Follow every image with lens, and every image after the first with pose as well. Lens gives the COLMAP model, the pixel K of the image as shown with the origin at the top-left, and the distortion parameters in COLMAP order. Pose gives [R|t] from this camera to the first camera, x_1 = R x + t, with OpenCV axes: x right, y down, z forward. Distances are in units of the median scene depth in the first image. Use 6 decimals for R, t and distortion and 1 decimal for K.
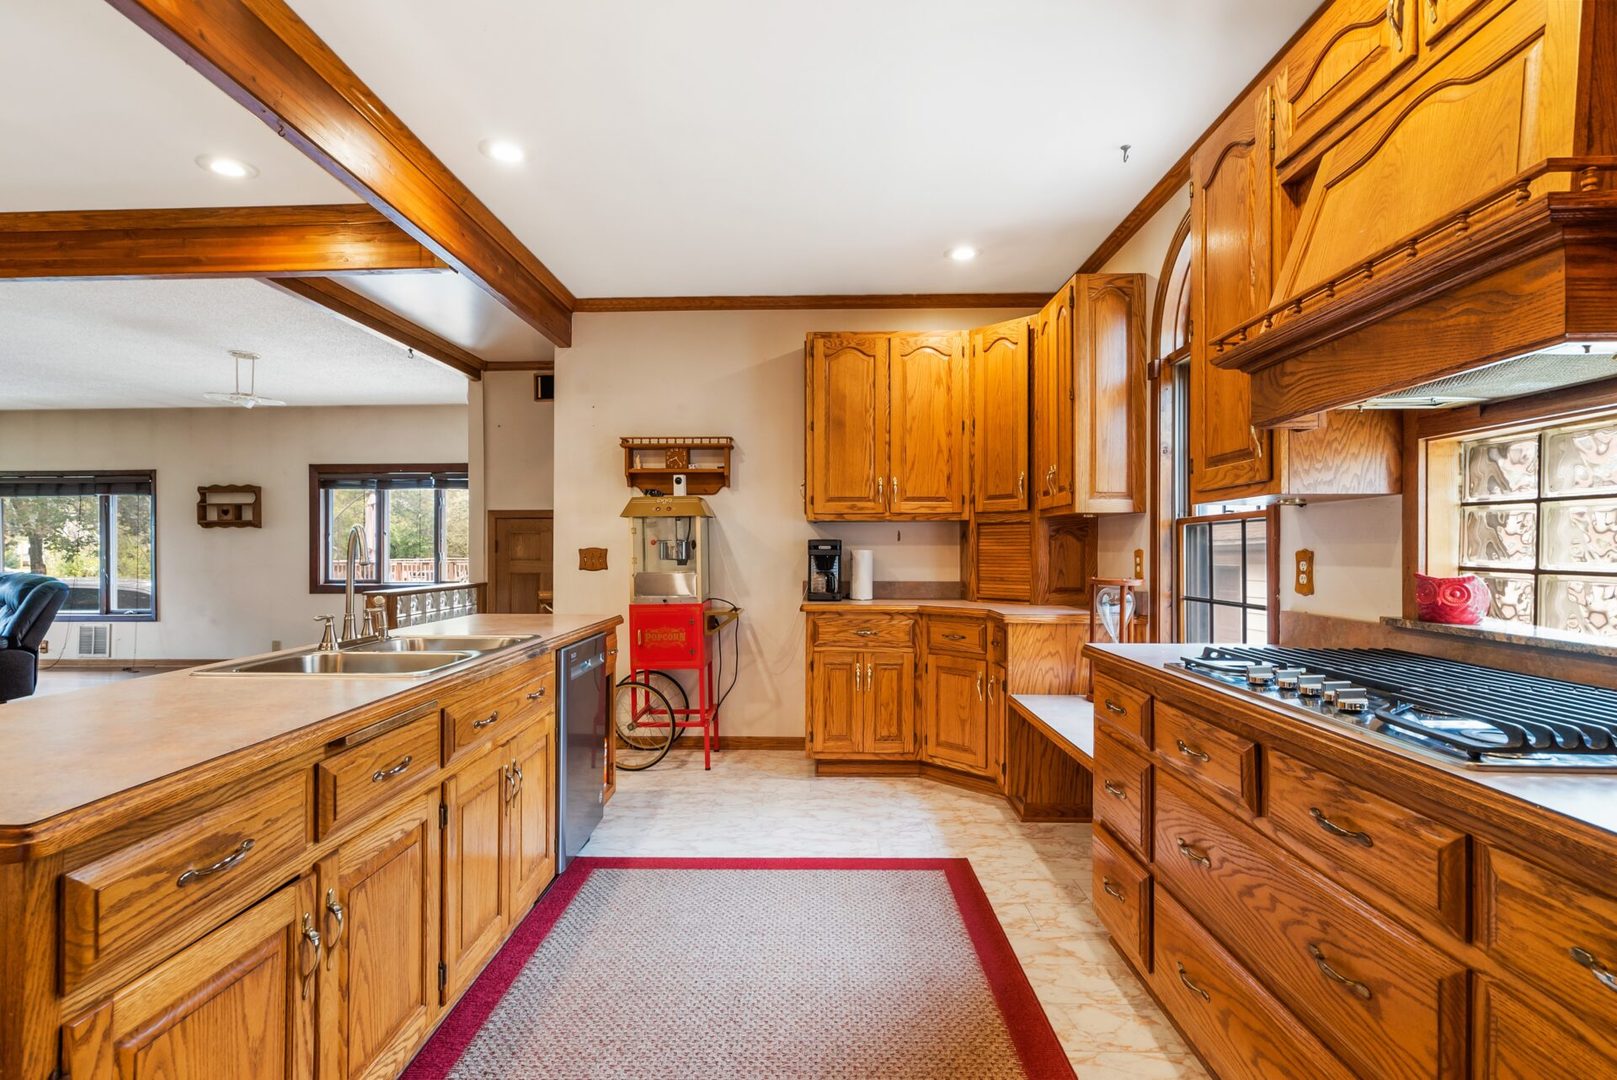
lens RADIAL K [[789.8, 0, 793.1], [0, 789.8, 548.1], [0, 0, 1]] dist [-0.000697, 0.000234]
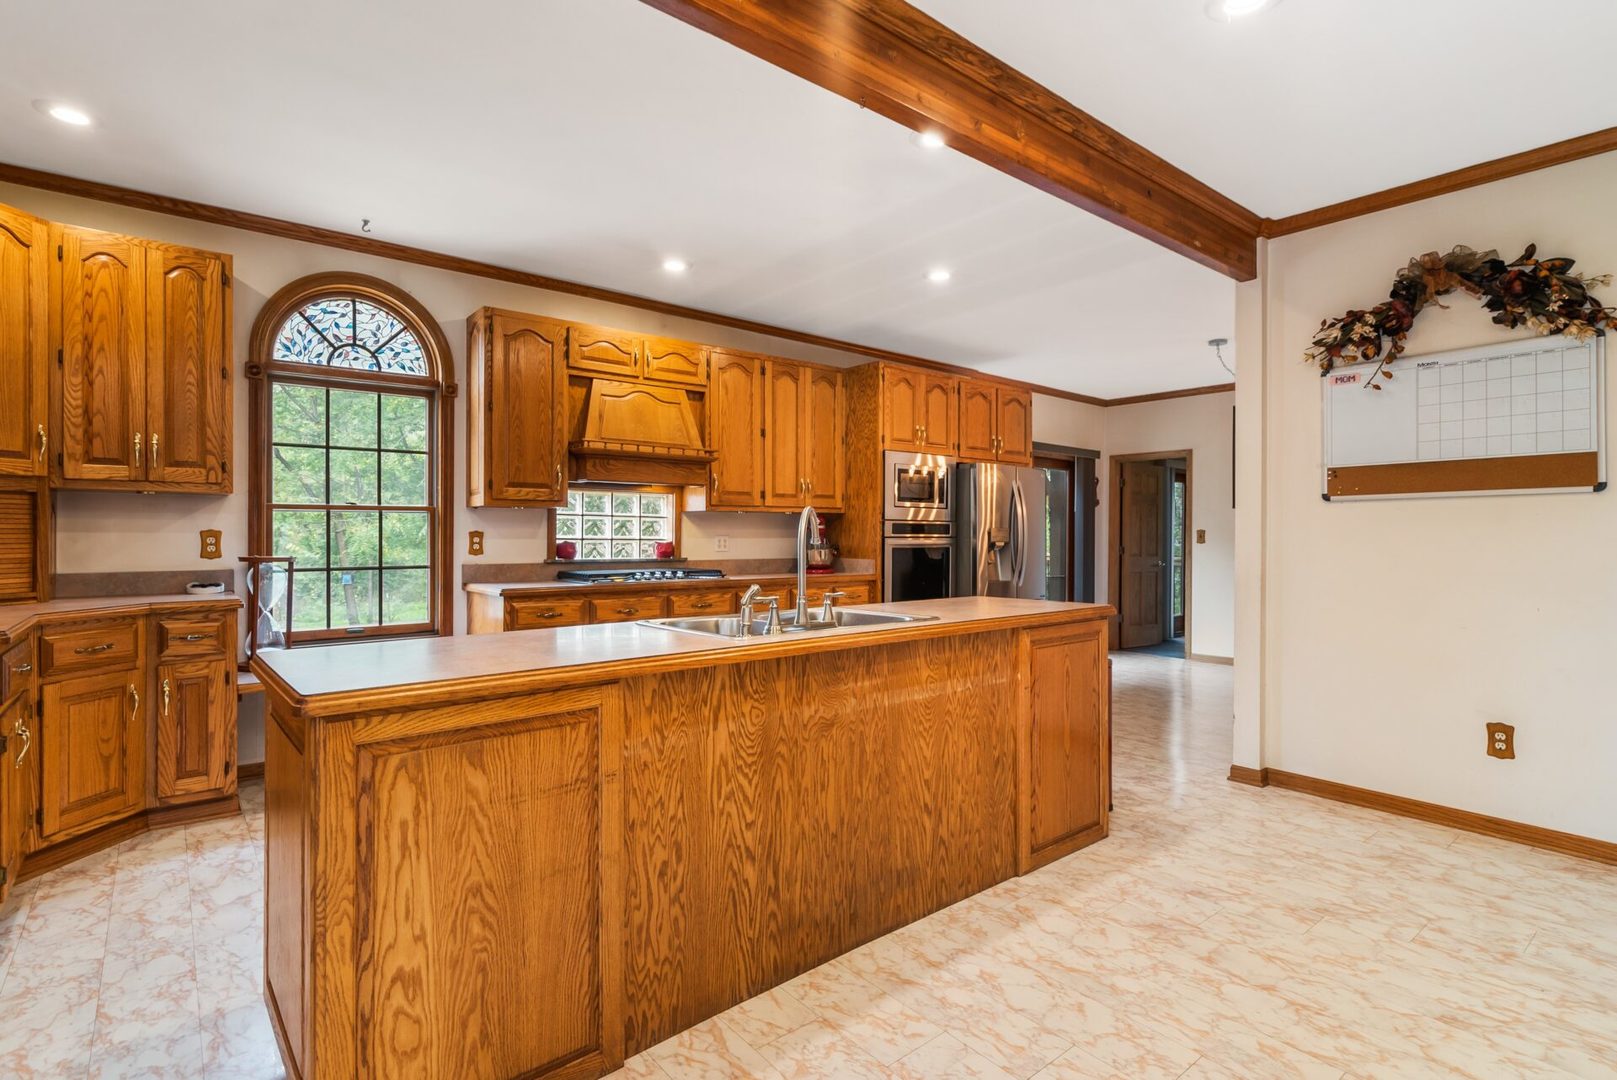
lens RADIAL K [[788.5, 0, 799.6], [0, 788.5, 531.7], [0, 0, 1]] dist [0.002541, 0.000249]
pose [[-0.659740, -0.000577, 0.751494, -0.744719], [-0.005481, 0.999977, -0.004044, 0.003706], [-0.751474, -0.006787, -0.659728, 0.955068]]
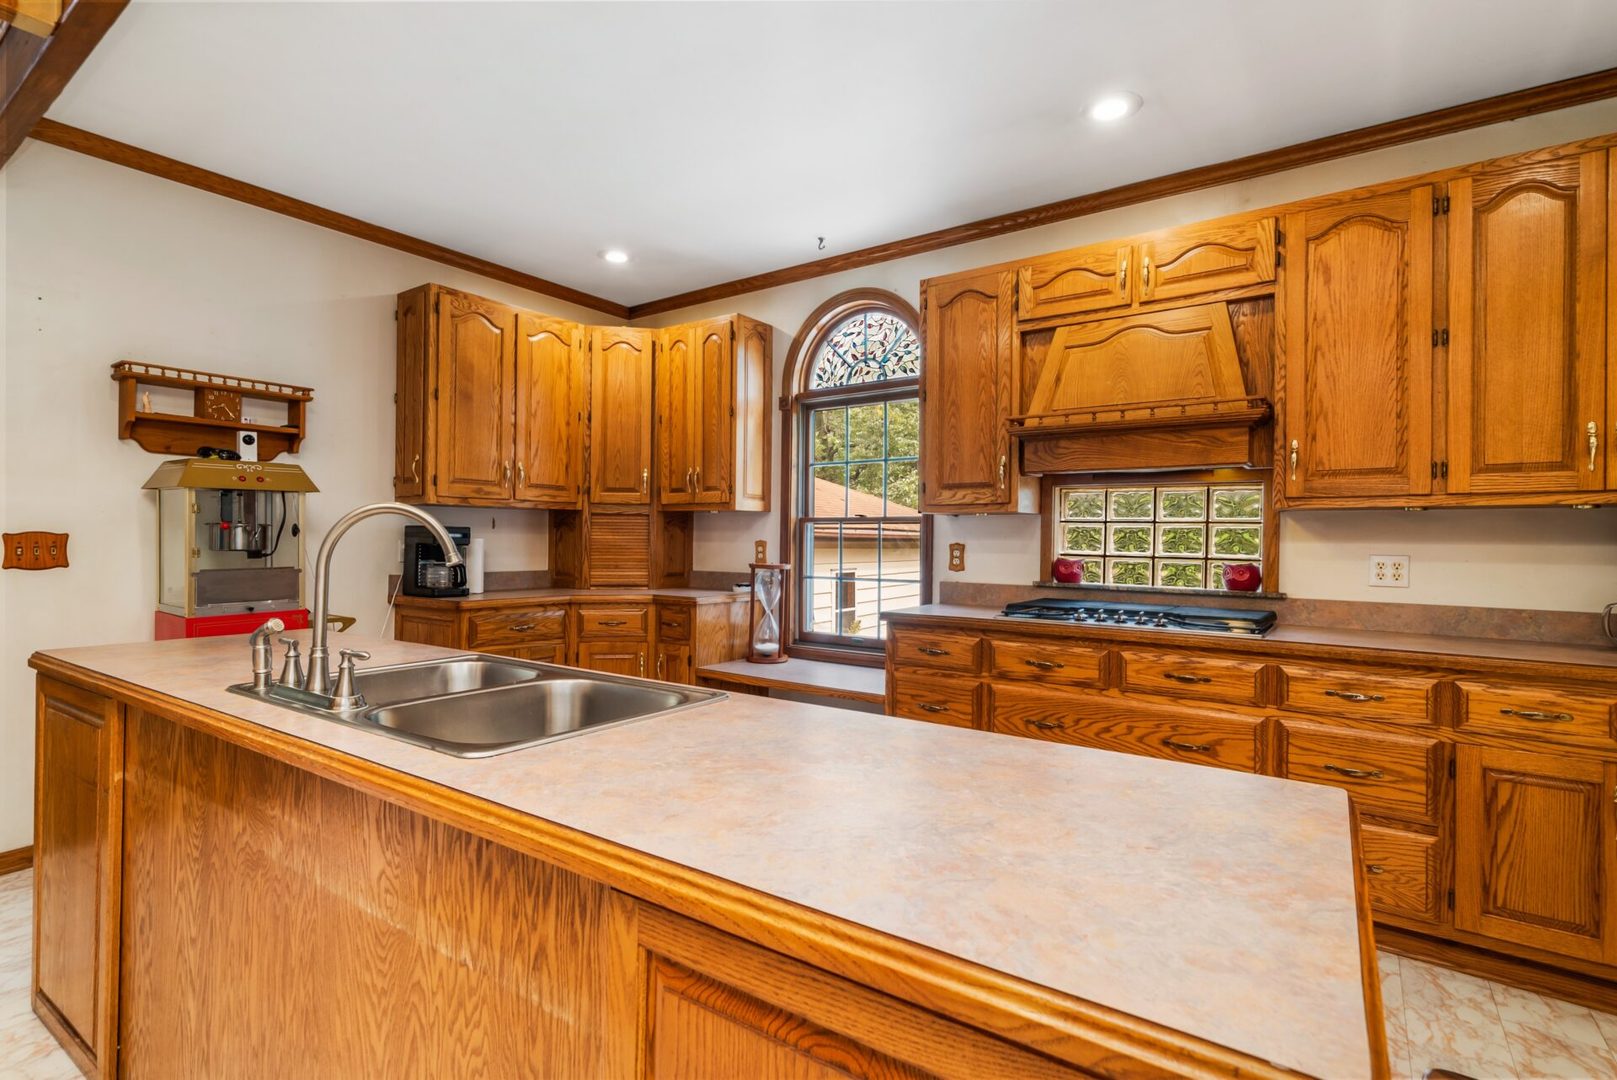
lens RADIAL K [[779.4, 0, 803.4], [0, 779.4, 535.8], [0, 0, 1]] dist [-0.001234, 0.000544]
pose [[0.552855, 0.007898, 0.833240, -0.496581], [-0.012439, 0.999922, -0.001225, -0.004473], [-0.833185, -0.009688, 0.552910, 0.213876]]
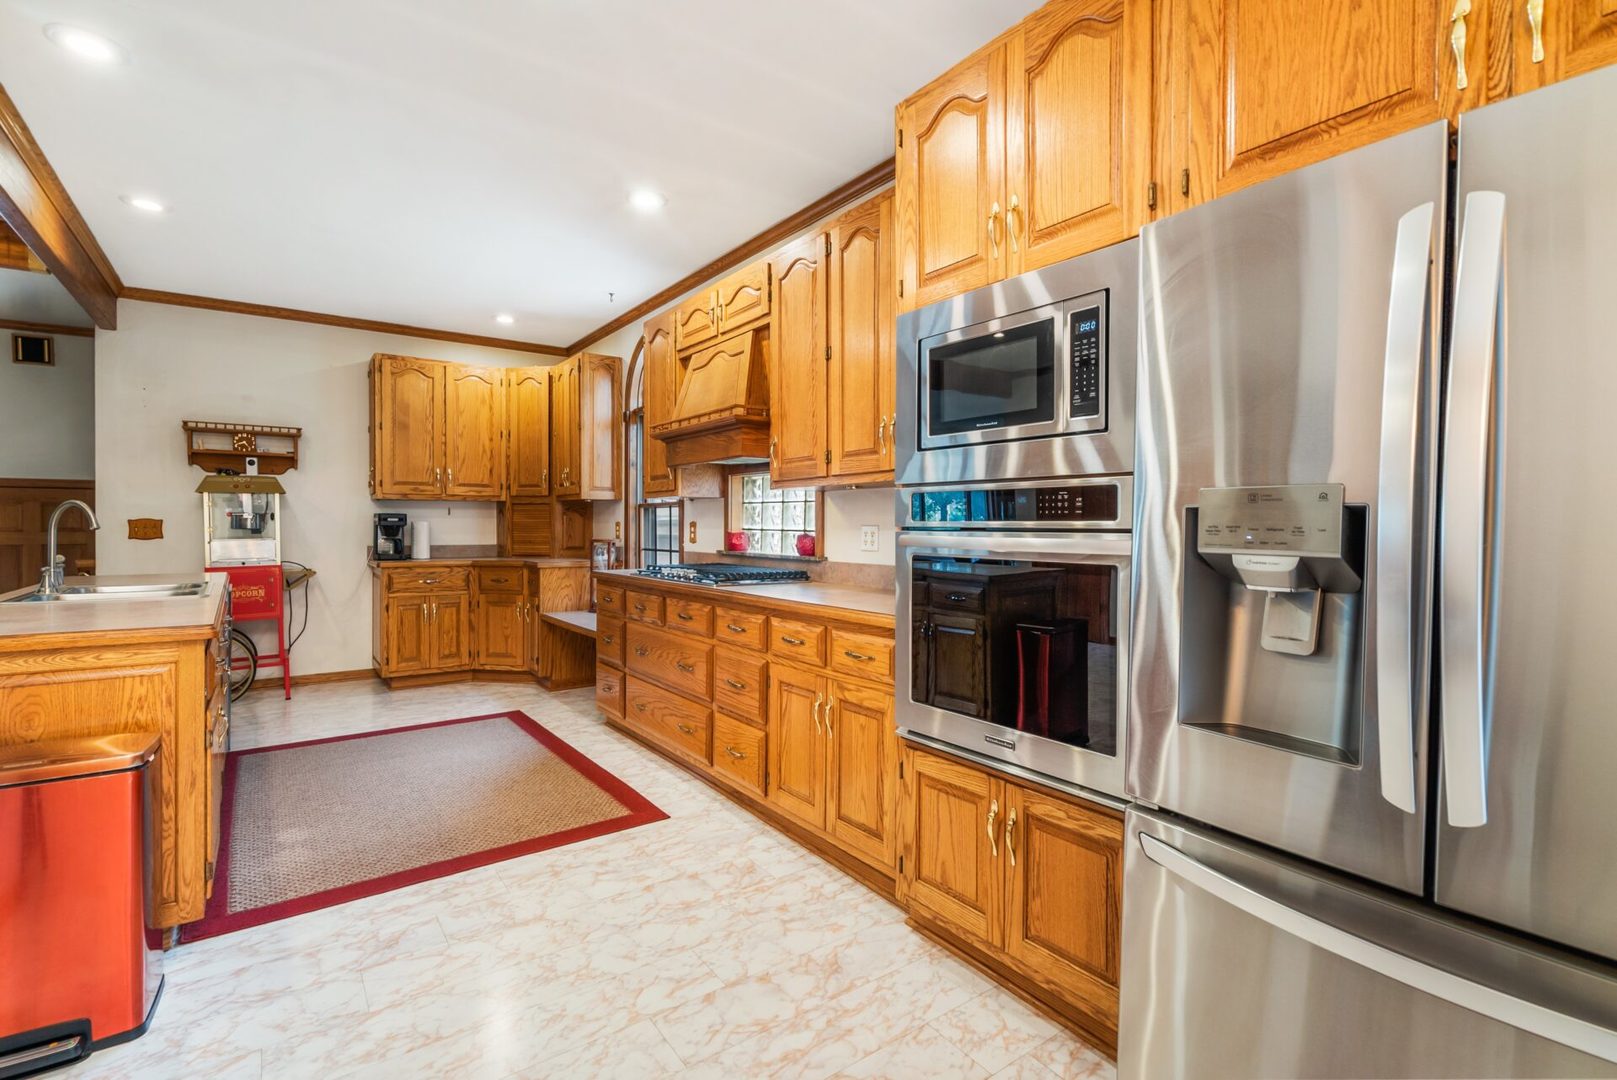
lens RADIAL K [[753.4, 0, 805.3], [0, 753.4, 533.8], [0, 0, 1]] dist [-0.002588, 0.000140]
pose [[0.790792, -0.005429, 0.612061, -0.196664], [-0.003457, 0.999905, 0.013335, 0.004100], [-0.612075, -0.012661, 0.790698, -0.440123]]
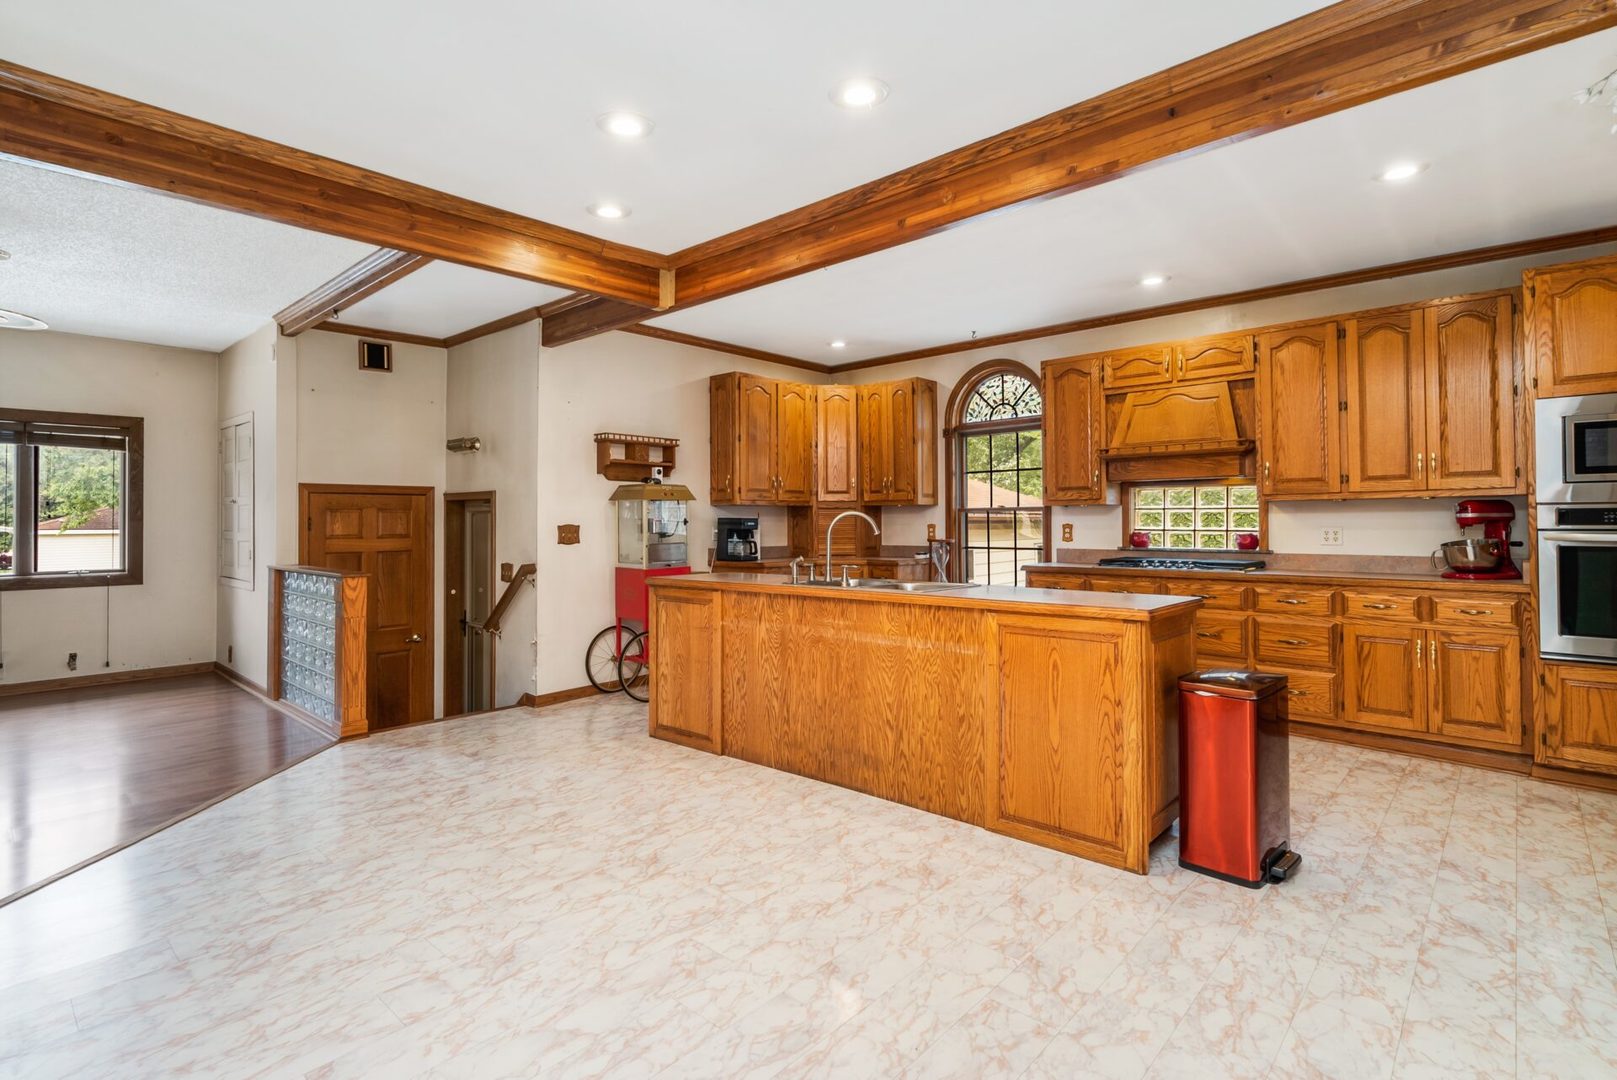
lens RADIAL K [[797.5, 0, 799.3], [0, 797.5, 508.1], [0, 0, 1]] dist [0.004083, 0.001034]
pose [[0.647439, 0.010176, 0.762049, -1.075239], [0.003466, 0.999861, -0.016296, -0.005653], [-0.762110, 0.013192, 0.647314, -0.005780]]
